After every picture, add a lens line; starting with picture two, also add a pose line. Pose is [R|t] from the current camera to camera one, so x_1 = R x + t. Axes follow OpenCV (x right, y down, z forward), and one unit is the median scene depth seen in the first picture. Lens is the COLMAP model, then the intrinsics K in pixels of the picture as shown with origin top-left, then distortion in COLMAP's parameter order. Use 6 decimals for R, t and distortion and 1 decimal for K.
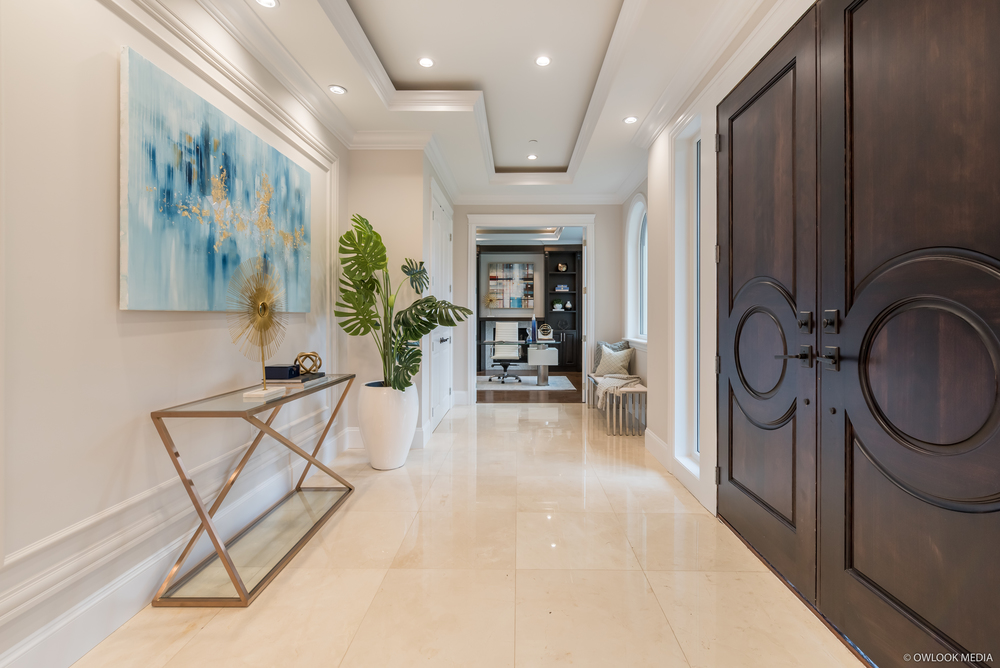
lens RADIAL K [[437.5, 0, 502.7], [0, 437.5, 325.8], [0, 0, 1]] dist [0.003730, -0.001840]
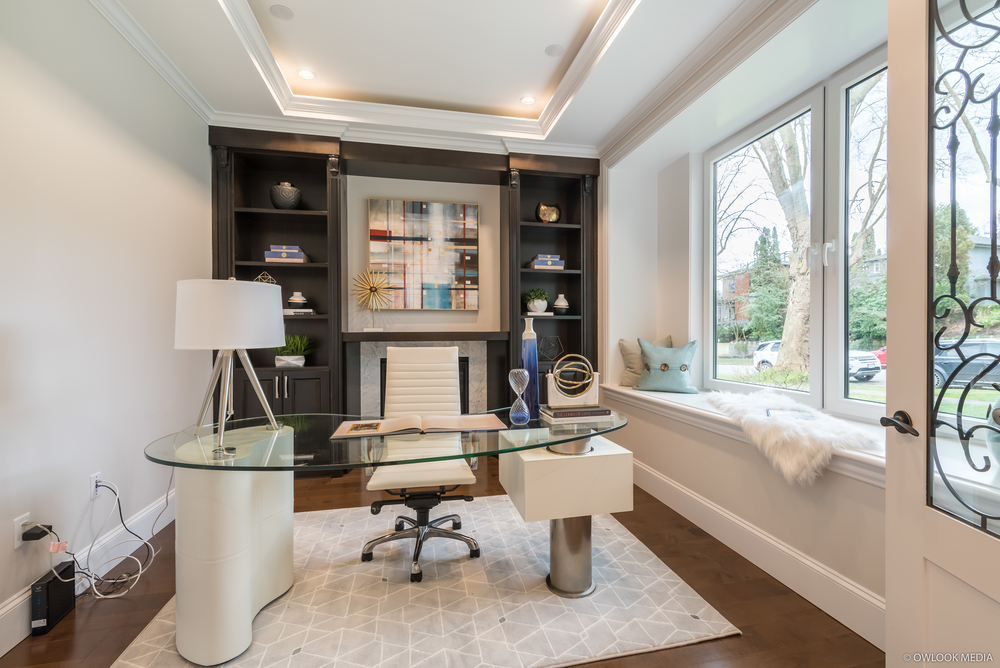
lens RADIAL K [[437.5, 0, 506.1], [0, 437.5, 333.1], [0, 0, 1]] dist [0.003730, -0.001840]
pose [[0.969055, -0.006558, 0.246760, -0.008403], [0.008157, 0.999952, -0.005458, -0.015409], [-0.246712, 0.007302, 0.969061, 0.582224]]
